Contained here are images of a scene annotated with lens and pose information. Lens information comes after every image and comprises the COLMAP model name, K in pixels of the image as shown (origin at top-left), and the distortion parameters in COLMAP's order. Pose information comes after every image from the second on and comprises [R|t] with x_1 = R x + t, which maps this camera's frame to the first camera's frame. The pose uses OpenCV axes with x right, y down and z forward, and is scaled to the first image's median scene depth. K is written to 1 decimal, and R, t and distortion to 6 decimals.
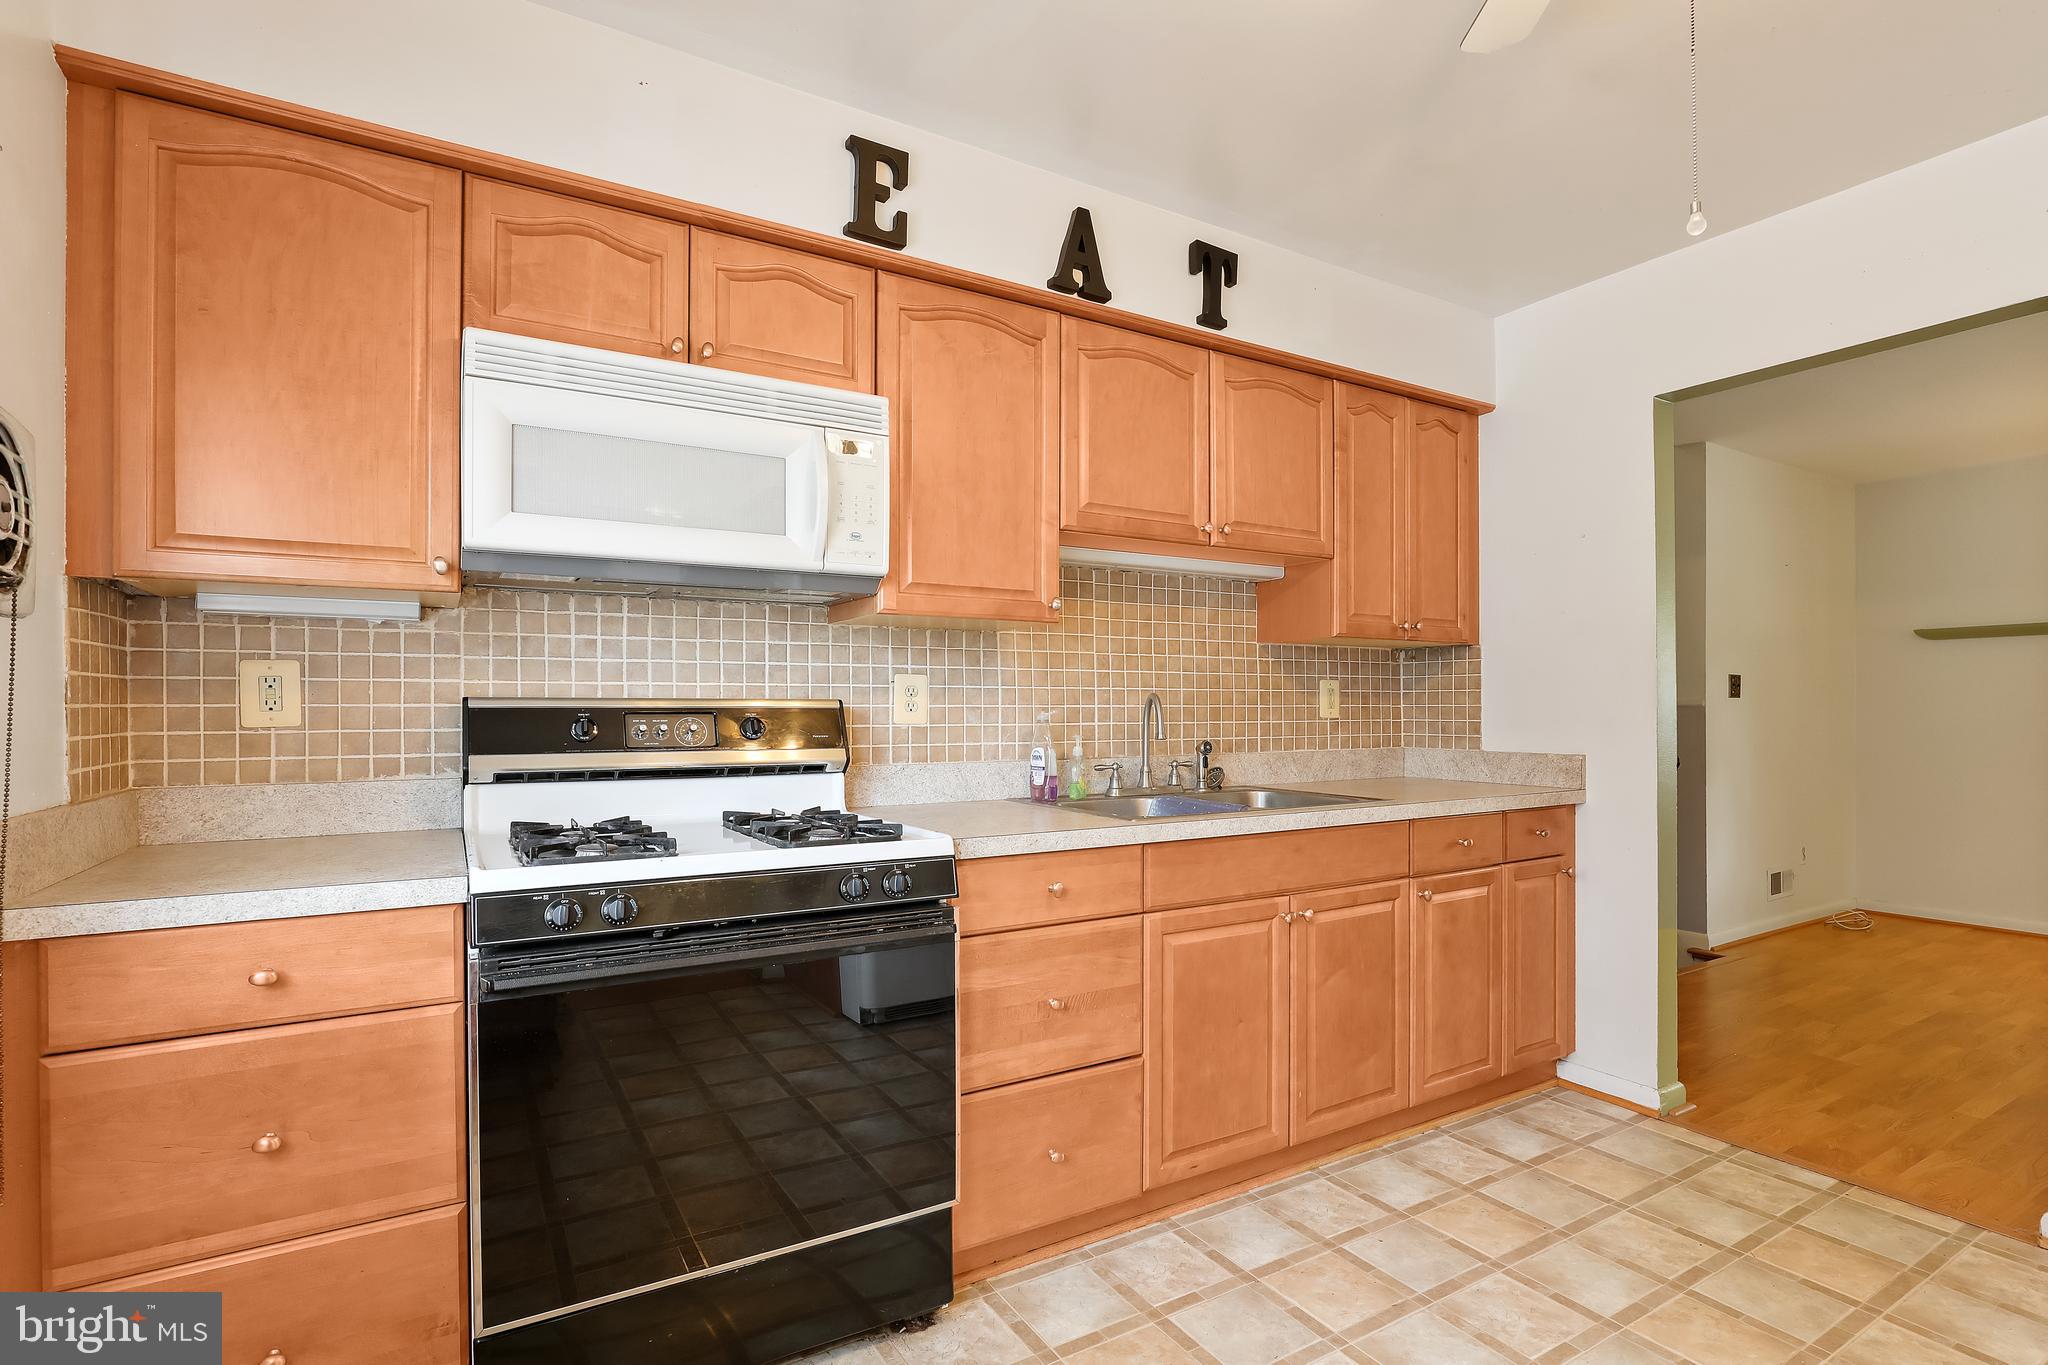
lens RADIAL K [[963.6, 0, 1035.9], [0, 963.6, 694.9], [0, 0, 1]] dist [-0.016372, 0.002484]
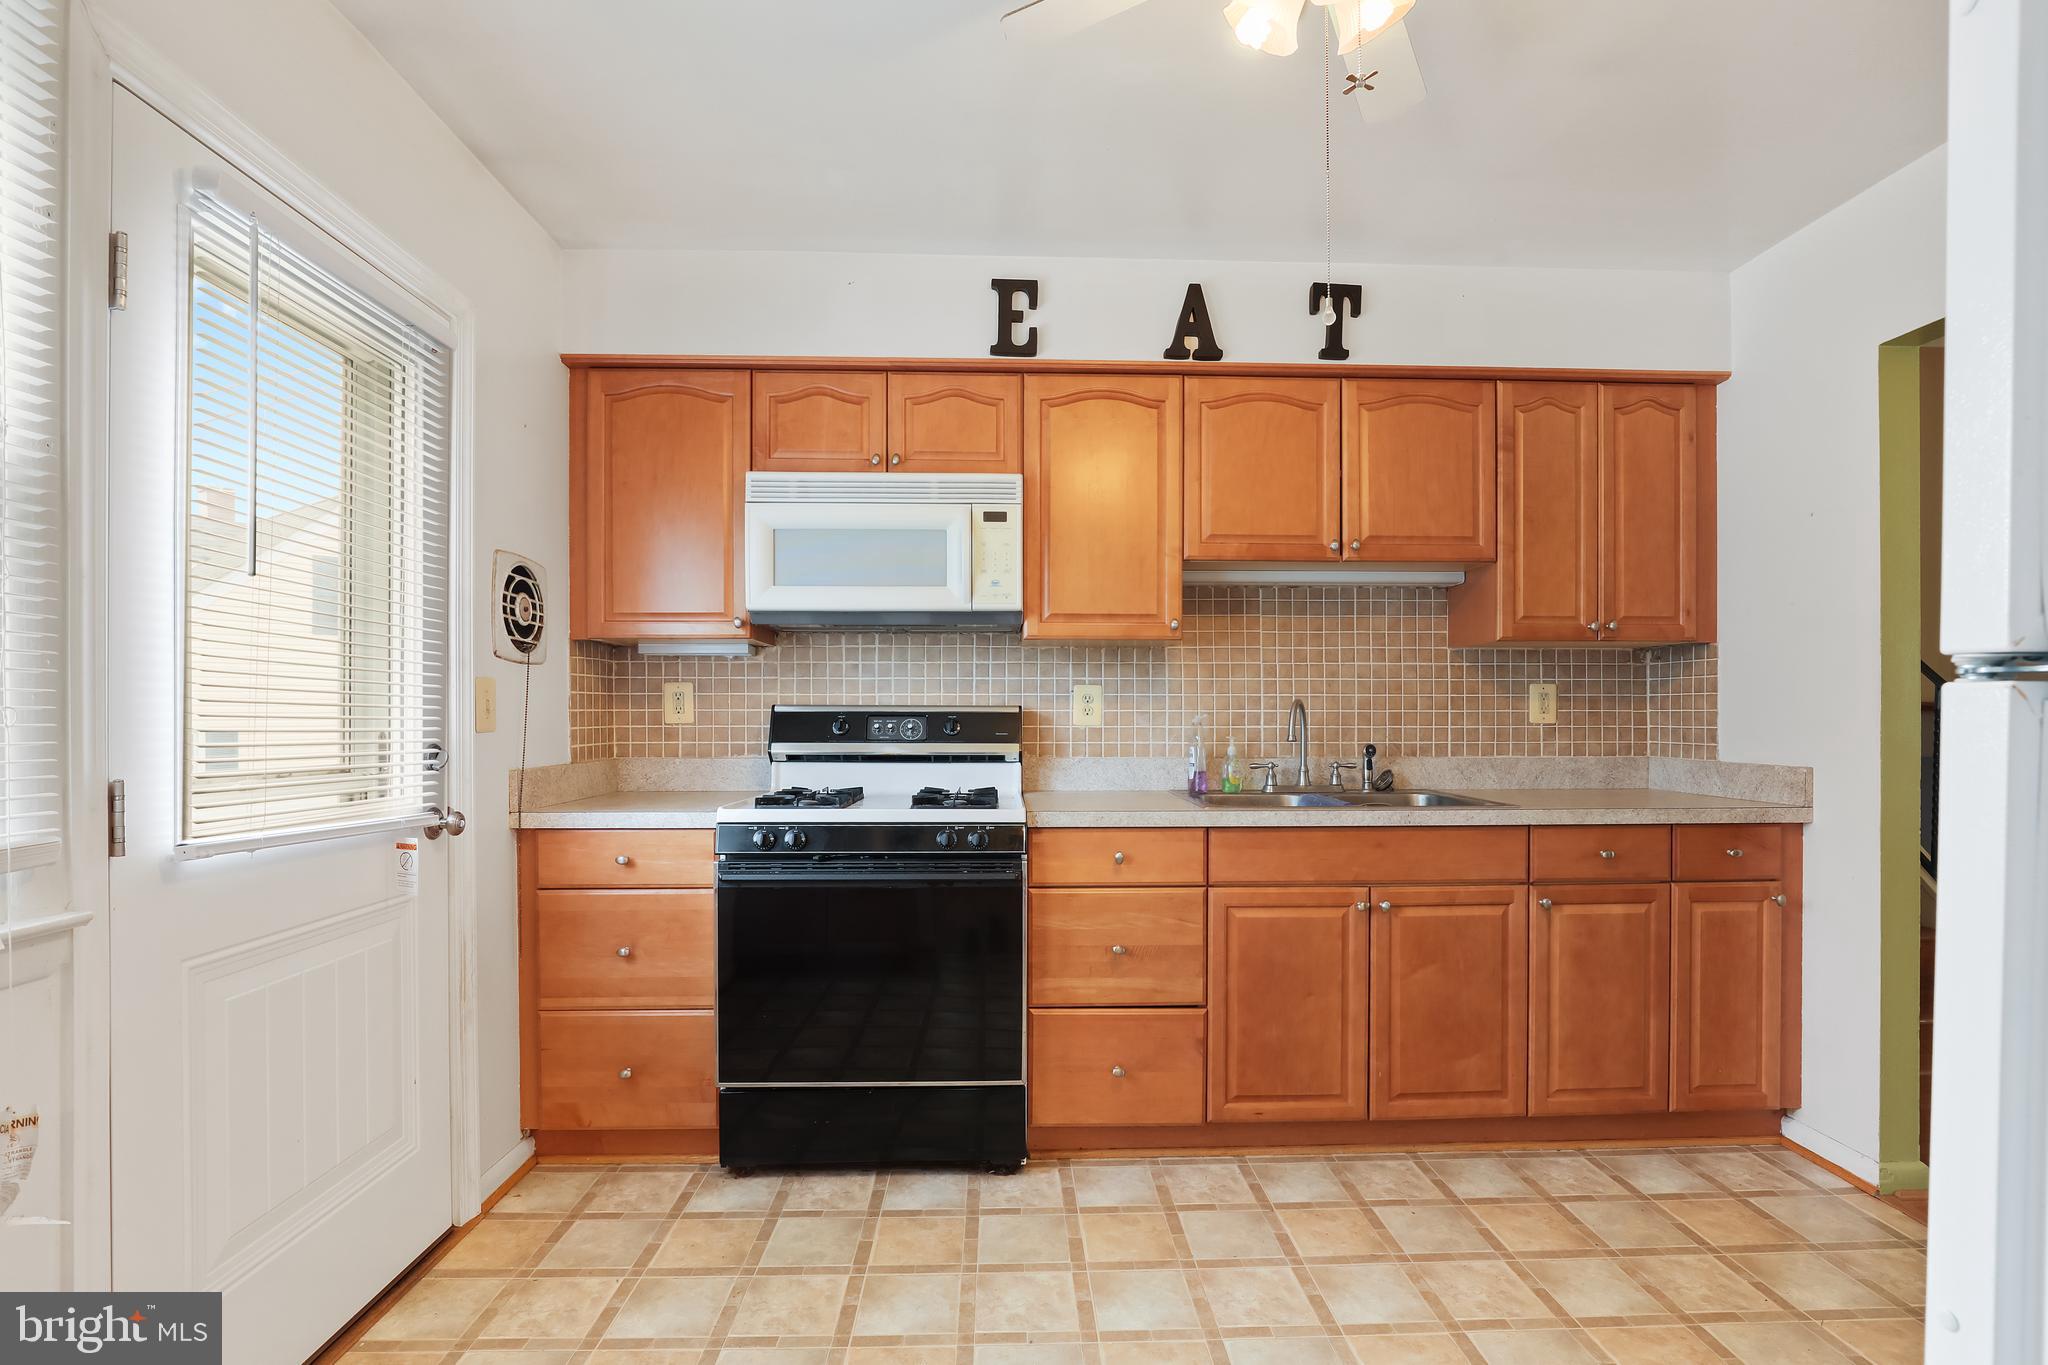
lens RADIAL K [[963.6, 0, 1045.6], [0, 963.6, 710.3], [0, 0, 1]] dist [-0.016372, 0.002484]
pose [[0.867729, 0.000162, -0.497037, 0.501187], [0.004959, 0.999947, 0.008982, -0.000309], [0.497012, -0.010259, 0.867683, -0.112925]]
